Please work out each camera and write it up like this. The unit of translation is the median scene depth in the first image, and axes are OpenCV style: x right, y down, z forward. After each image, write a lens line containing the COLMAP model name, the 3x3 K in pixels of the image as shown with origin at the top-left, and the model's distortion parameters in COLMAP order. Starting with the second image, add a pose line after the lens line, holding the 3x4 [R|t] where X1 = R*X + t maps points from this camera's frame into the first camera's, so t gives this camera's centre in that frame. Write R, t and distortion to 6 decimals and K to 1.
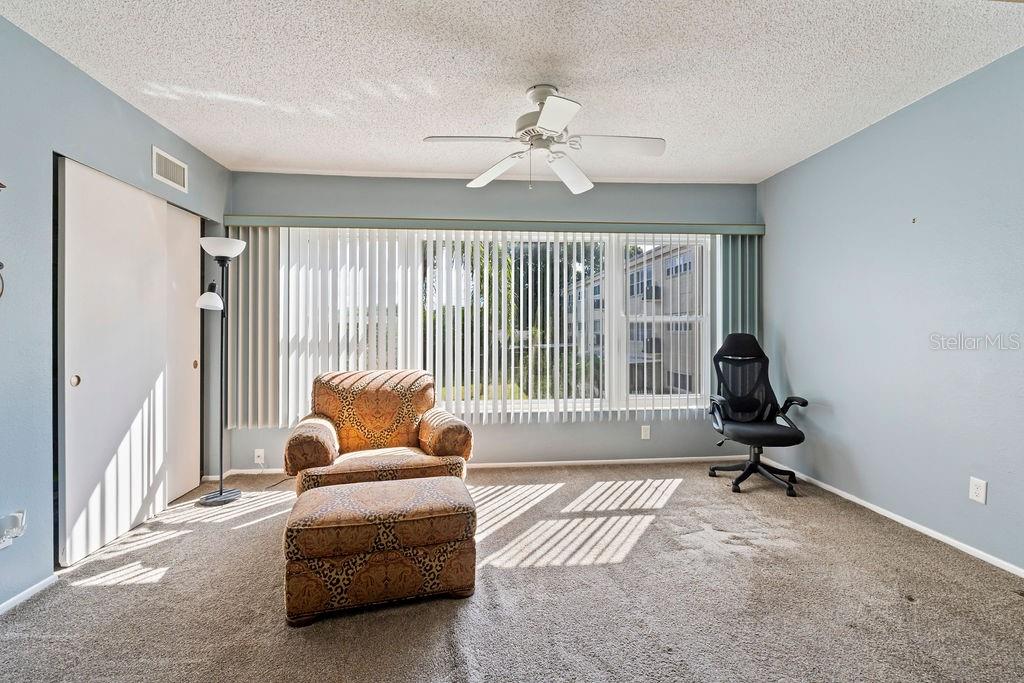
lens RADIAL K [[464.5, 0, 513.6], [0, 464.5, 332.8], [0, 0, 1]] dist [0.000125, 0.000122]
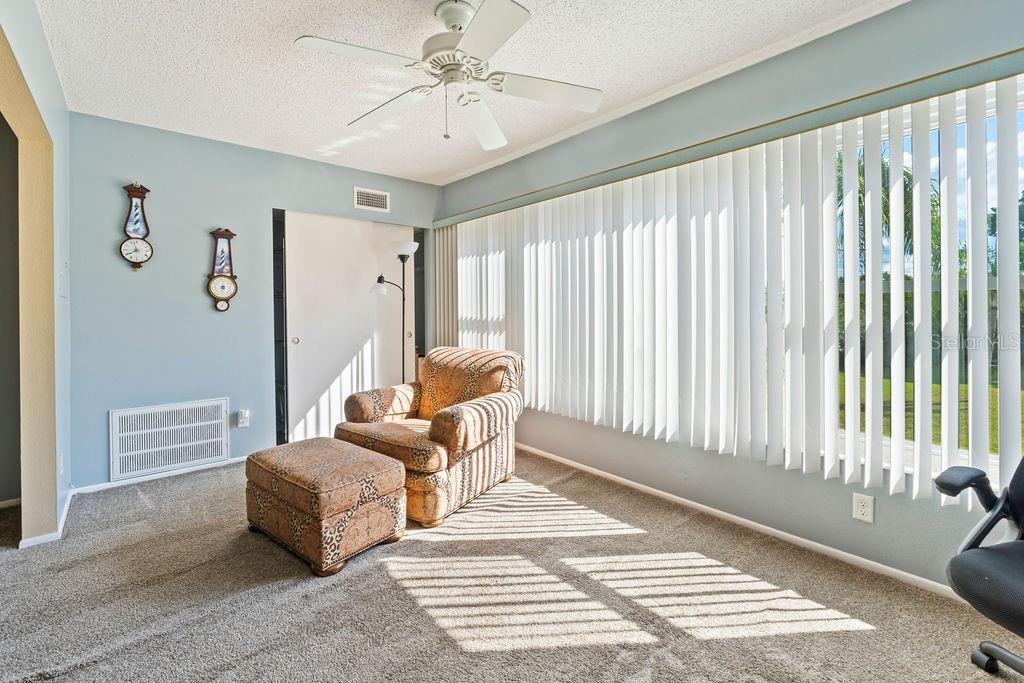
lens RADIAL K [[453.7, 0, 511.2], [0, 453.7, 315.3], [0, 0, 1]] dist [0.000016, 0.000086]
pose [[0.558511, 0.005668, -0.829478, 0.663069], [0.007742, 0.999897, 0.012045, -0.004364], [0.829461, -0.013149, 0.558410, 0.562592]]
